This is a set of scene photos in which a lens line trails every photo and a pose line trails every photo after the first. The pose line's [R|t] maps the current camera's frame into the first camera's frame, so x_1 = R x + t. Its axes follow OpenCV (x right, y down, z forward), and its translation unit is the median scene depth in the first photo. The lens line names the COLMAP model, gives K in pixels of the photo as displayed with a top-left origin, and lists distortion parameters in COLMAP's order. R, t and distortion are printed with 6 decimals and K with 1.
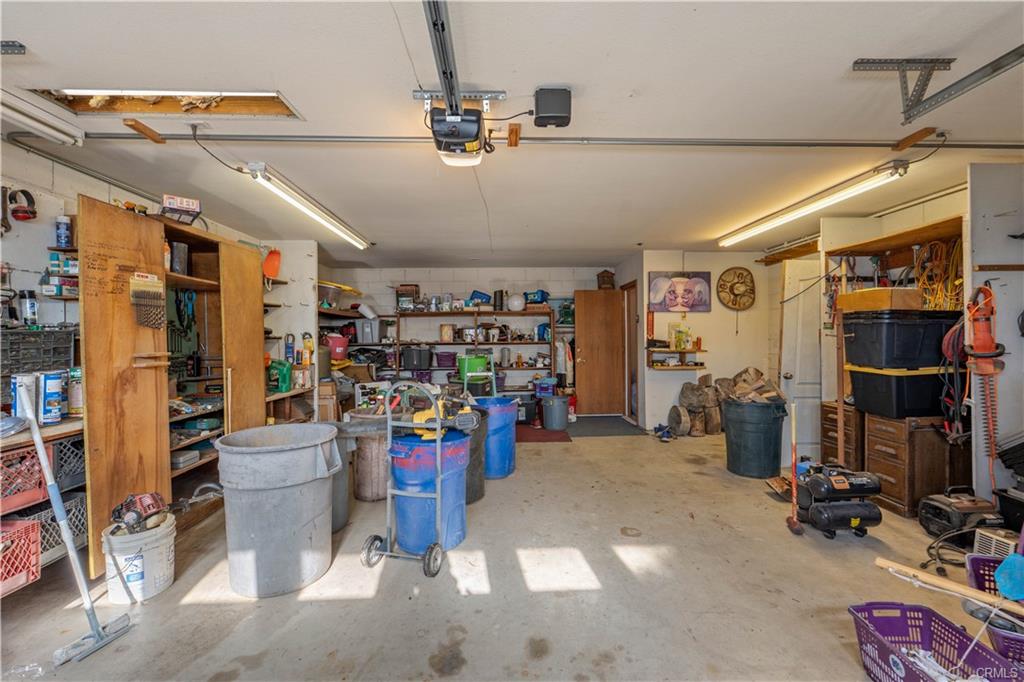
lens RADIAL K [[461.1, 0, 518.5], [0, 461.1, 341.9], [0, 0, 1]] dist [-0.010372, -0.001279]
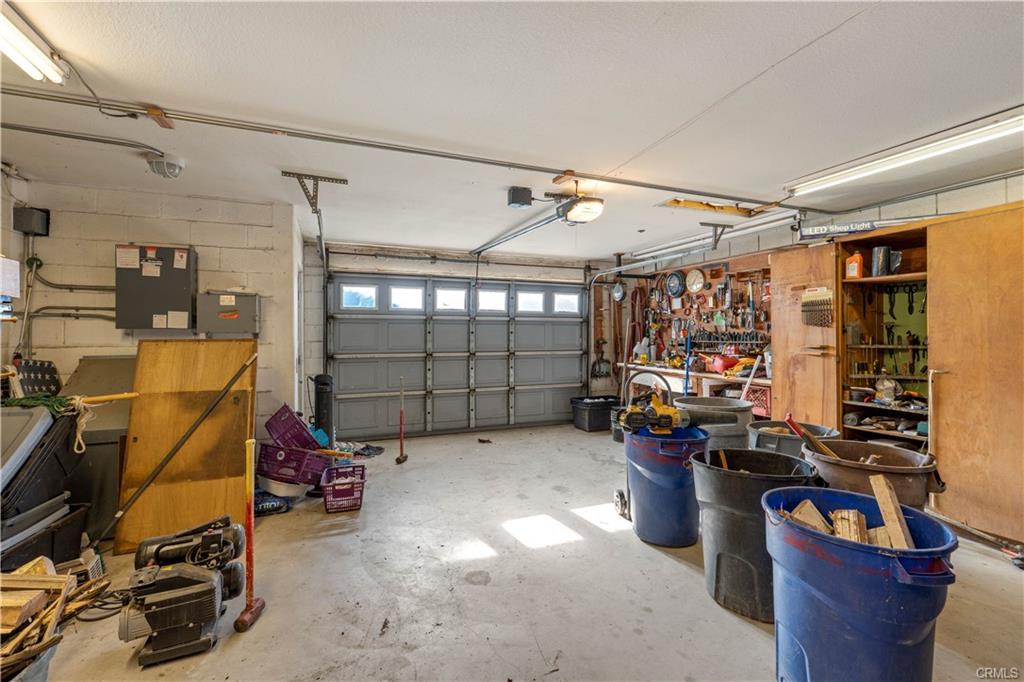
lens RADIAL K [[461.1, 0, 518.1], [0, 461.1, 333.9], [0, 0, 1]] dist [-0.010372, -0.001279]
pose [[-0.944454, 0.013592, -0.328362, 0.522755], [0.009926, 0.999868, 0.012838, -0.037478], [0.328493, 0.008865, -0.944465, 2.132292]]
